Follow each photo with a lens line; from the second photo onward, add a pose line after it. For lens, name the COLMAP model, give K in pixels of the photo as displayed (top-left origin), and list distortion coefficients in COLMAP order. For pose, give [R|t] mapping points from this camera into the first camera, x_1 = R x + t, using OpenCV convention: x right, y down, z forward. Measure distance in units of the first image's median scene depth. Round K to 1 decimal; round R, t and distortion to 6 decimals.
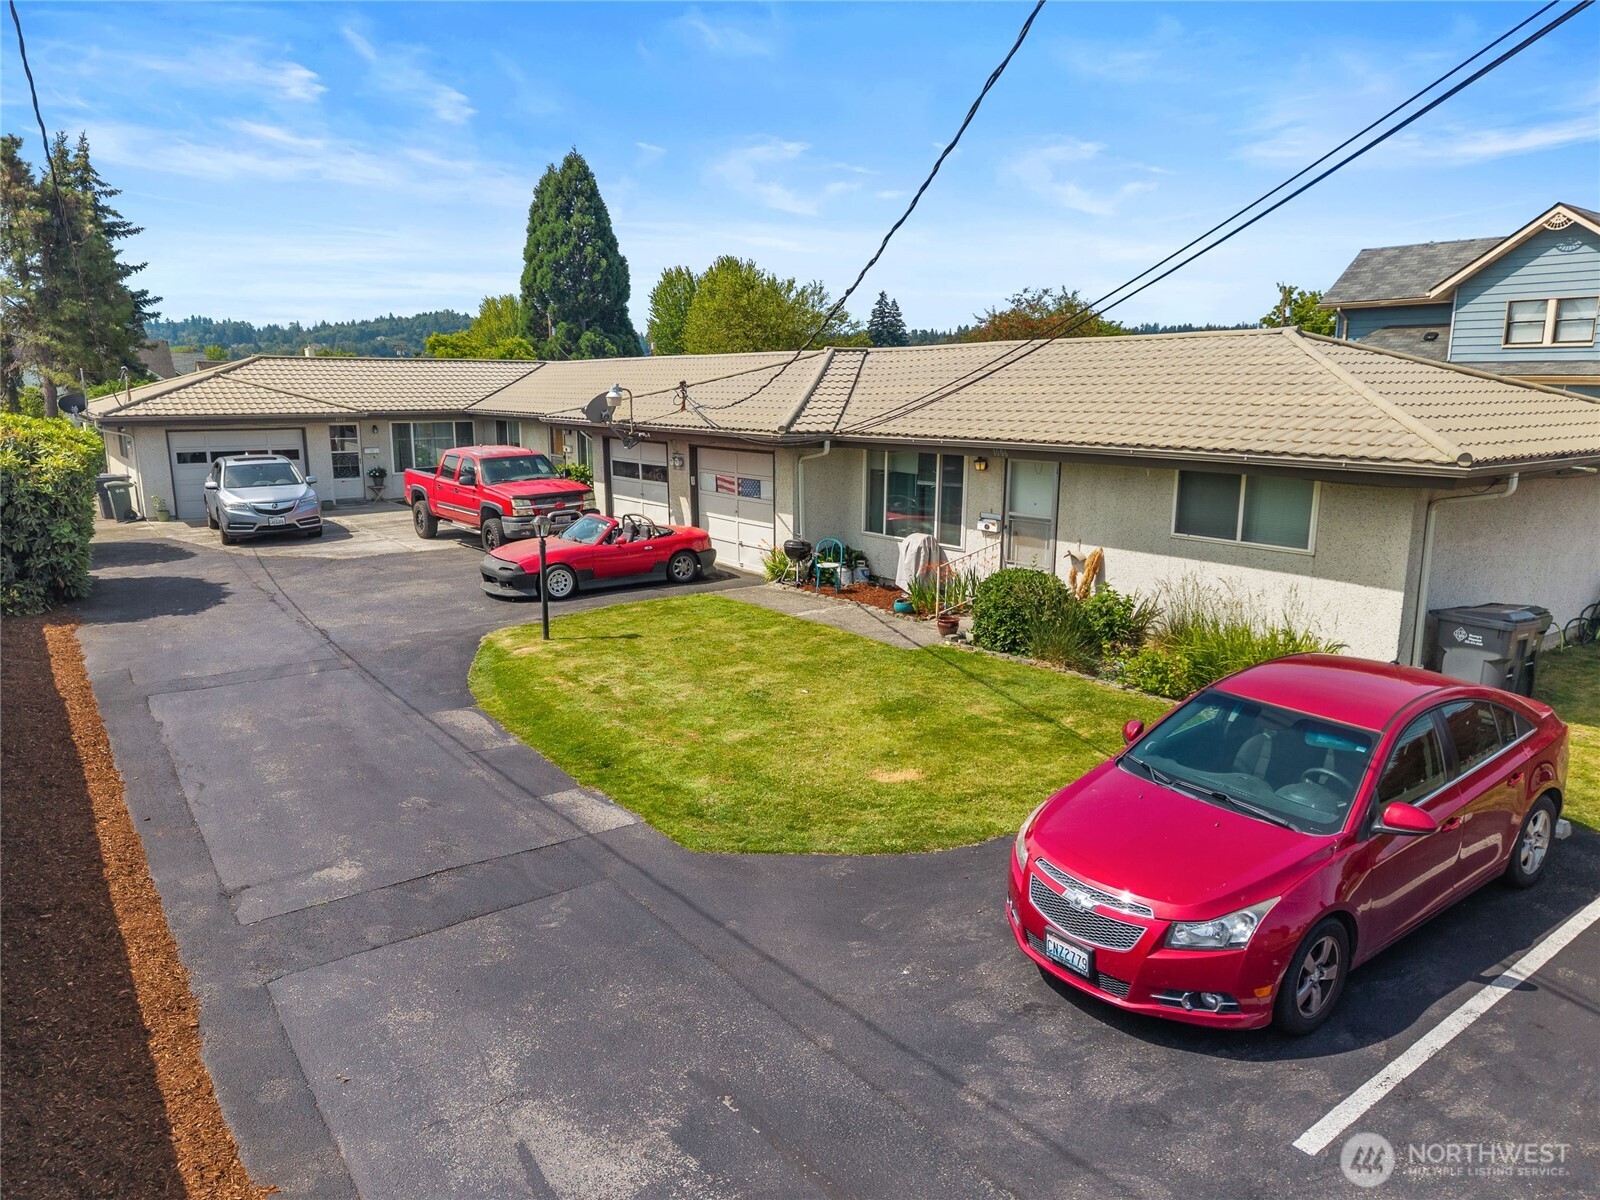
lens RADIAL K [[1065.9, 0, 764.5], [0, 1065.9, 598.8], [0, 0, 1]] dist [-0.002929, -0.002412]
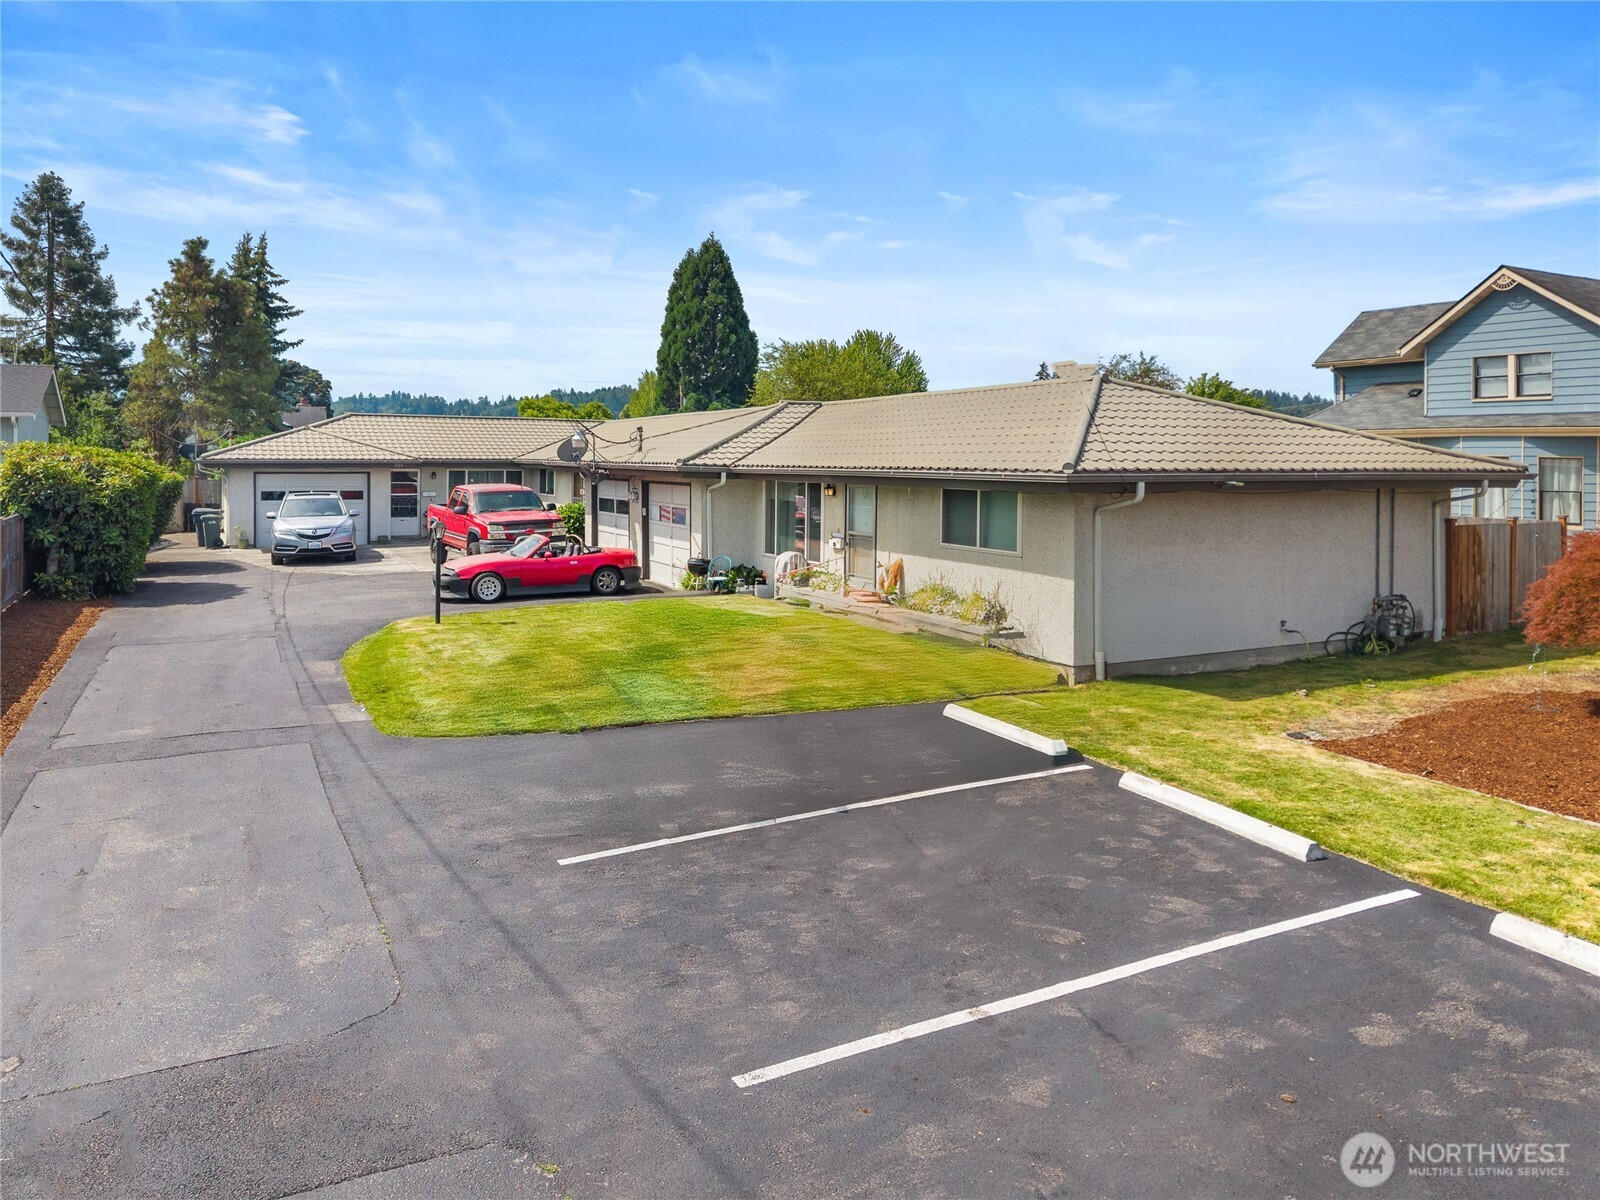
lens RADIAL K [[1123.5, 0, 799.7], [0, 1123.5, 465.7], [0, 0, 1]] dist [-0.006886, -0.008331]
pose [[0.989347, 0.005545, -0.145469, 0.215898], [-0.033488, 0.981144, -0.190357, 0.050830], [0.141670, 0.193200, 0.970878, -0.123028]]
